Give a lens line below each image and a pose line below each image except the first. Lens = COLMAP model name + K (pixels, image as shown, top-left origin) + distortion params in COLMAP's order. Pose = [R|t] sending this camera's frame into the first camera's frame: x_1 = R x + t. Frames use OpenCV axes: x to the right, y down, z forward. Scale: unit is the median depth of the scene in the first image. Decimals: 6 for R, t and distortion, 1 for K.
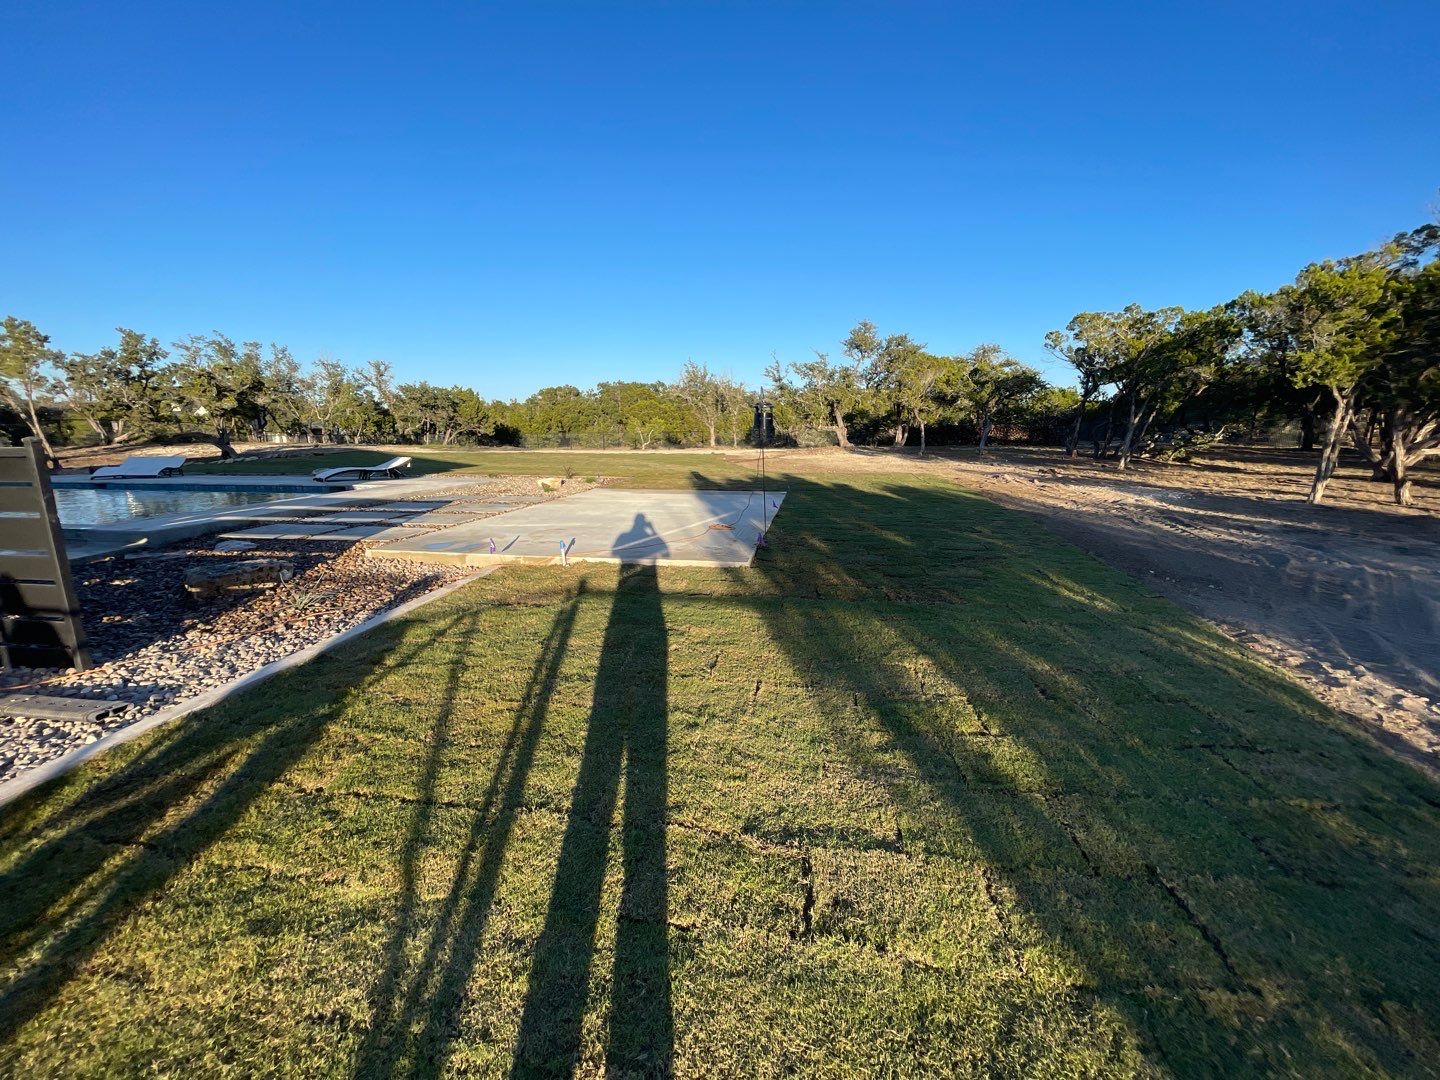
lens RADIAL K [[577.1, 0, 720.2], [0, 577.1, 541.1], [0, 0, 1]] dist [-0.001106, 0.000374]
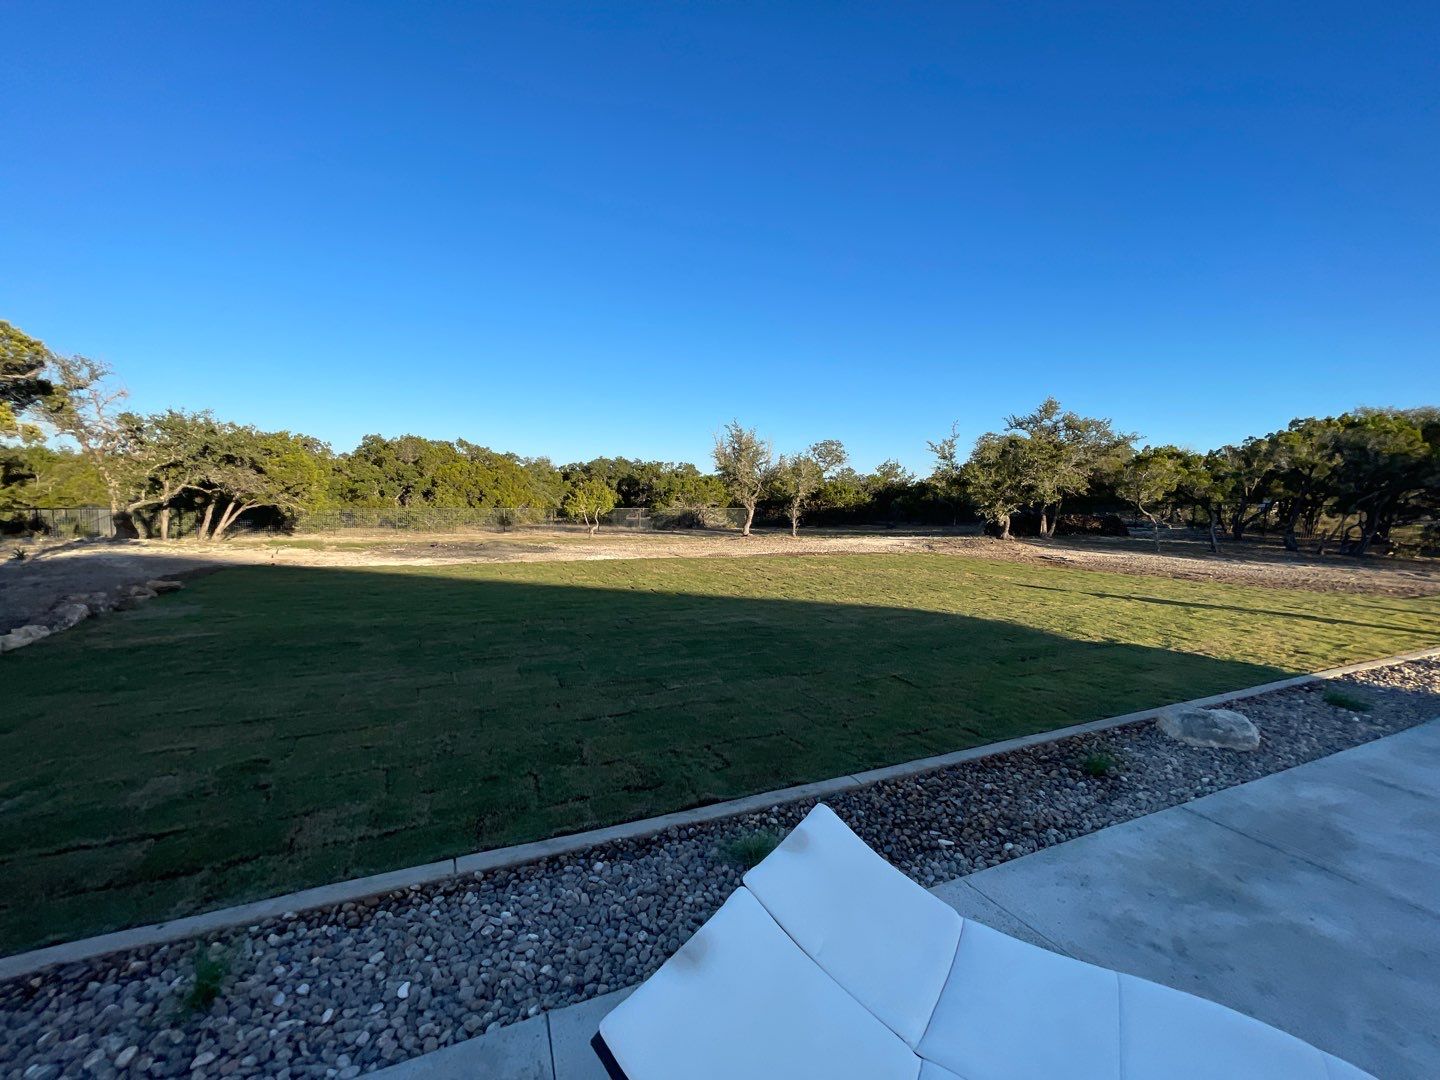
lens RADIAL K [[577.1, 0, 715.7], [0, 577.1, 538.2], [0, 0, 1]] dist [-0.001106, 0.000374]
pose [[0.843047, -0.013899, 0.537661, -0.788943], [0.081970, 0.991308, -0.102902, -0.137861], [-0.531557, 0.130824, 0.836858, 0.641804]]
